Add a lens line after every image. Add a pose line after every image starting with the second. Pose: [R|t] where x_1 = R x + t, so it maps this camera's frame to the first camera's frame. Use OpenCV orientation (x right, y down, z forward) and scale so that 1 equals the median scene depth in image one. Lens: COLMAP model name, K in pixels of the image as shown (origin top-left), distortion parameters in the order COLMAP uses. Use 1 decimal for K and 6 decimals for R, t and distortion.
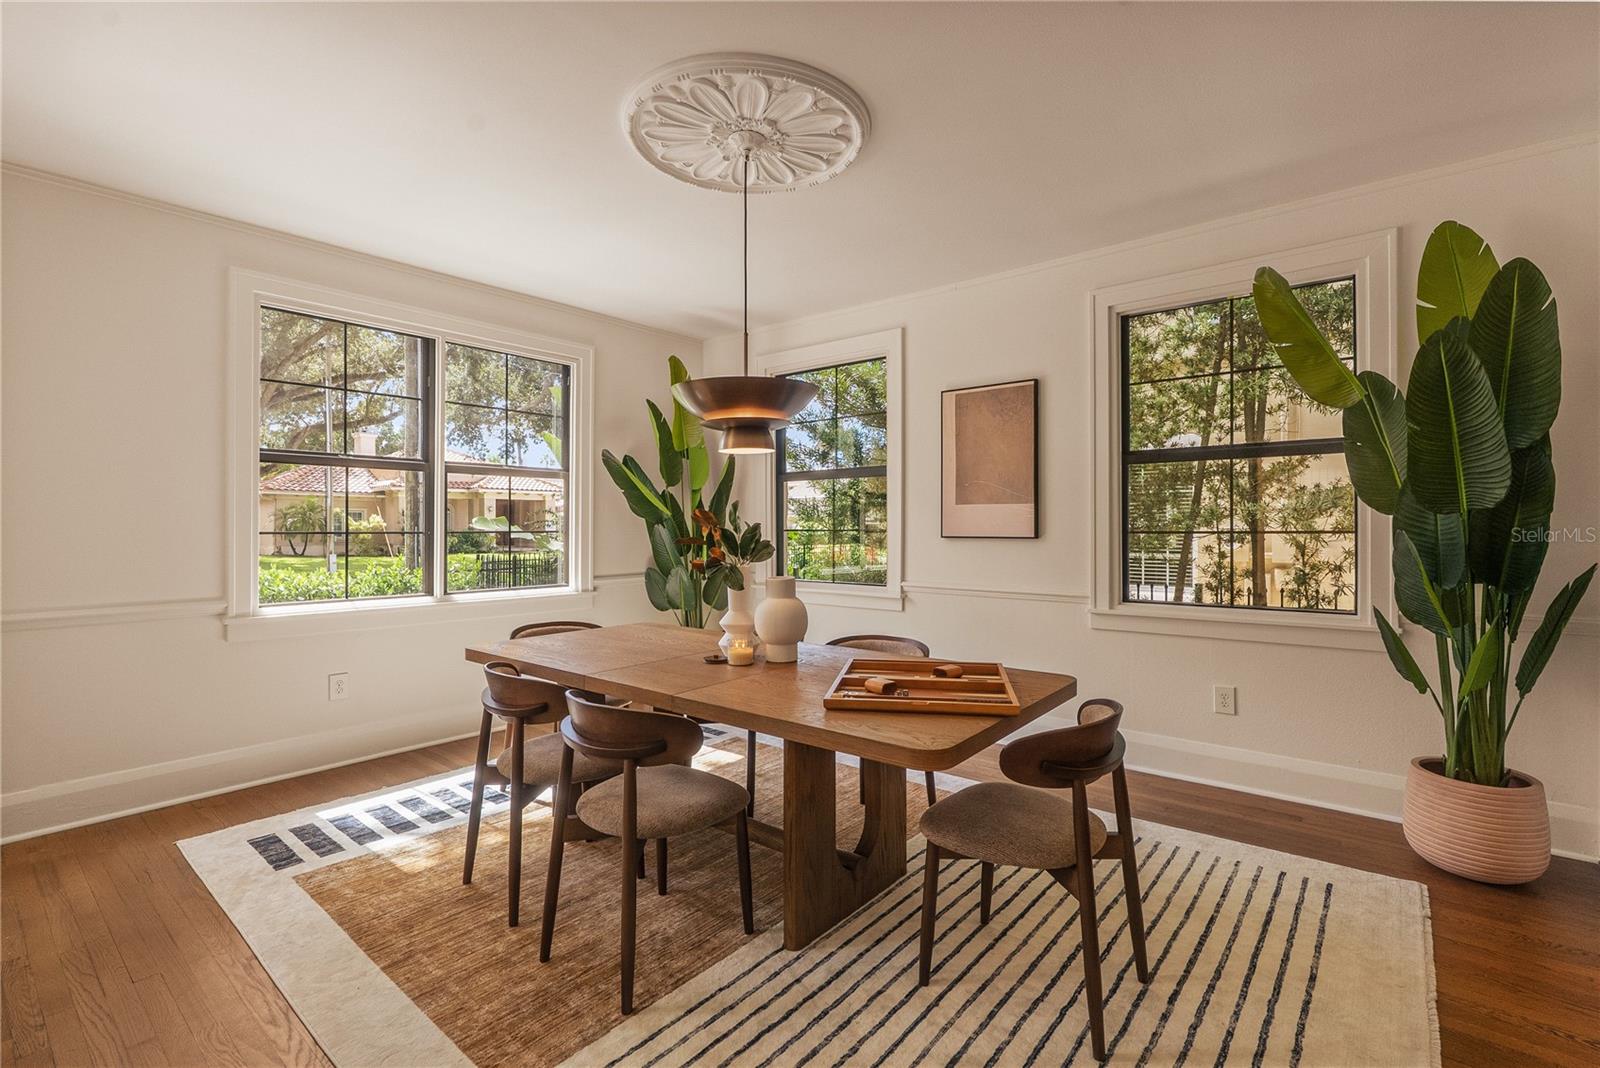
lens RADIAL K [[723.0, 0, 799.1], [0, 723.0, 529.6], [0, 0, 1]] dist [0.000037, -0.000018]
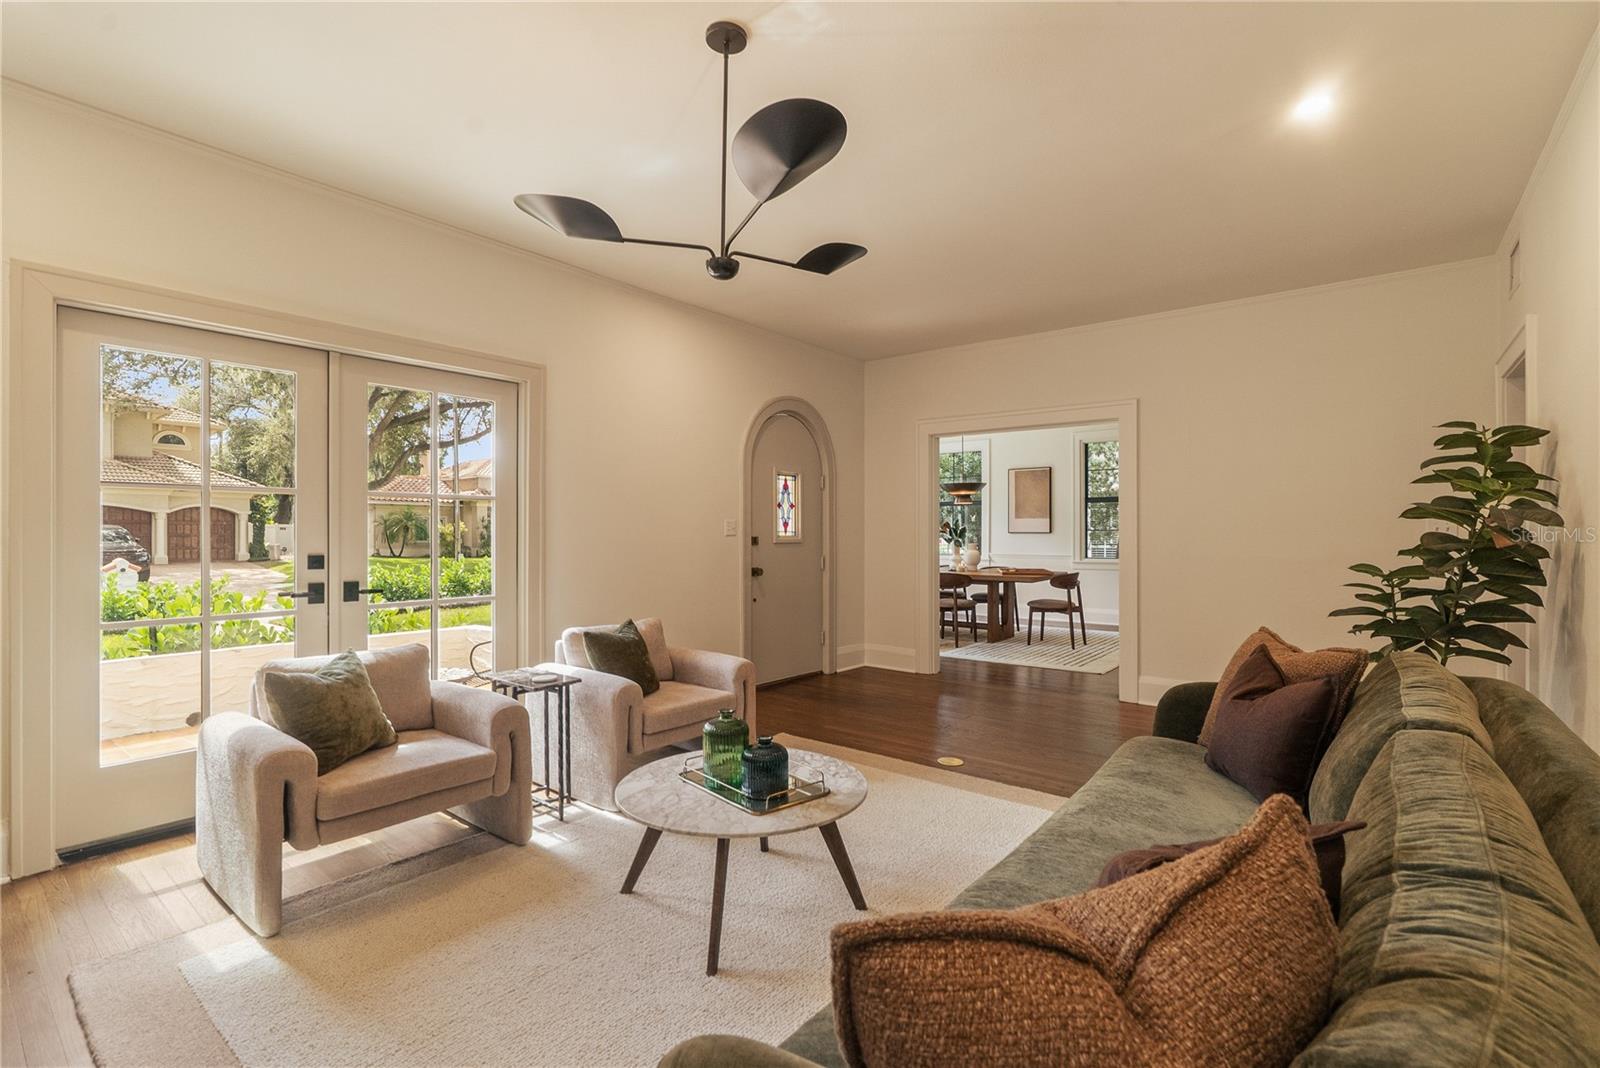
lens RADIAL K [[723.0, 0, 800.2], [0, 723.0, 531.1], [0, 0, 1]] dist [0.000037, -0.000018]
pose [[0.999838, -0.004817, 0.017362, -0.565664], [0.004860, 0.999985, -0.002404, 0.008343], [-0.017350, 0.002488, 0.999846, -1.442442]]
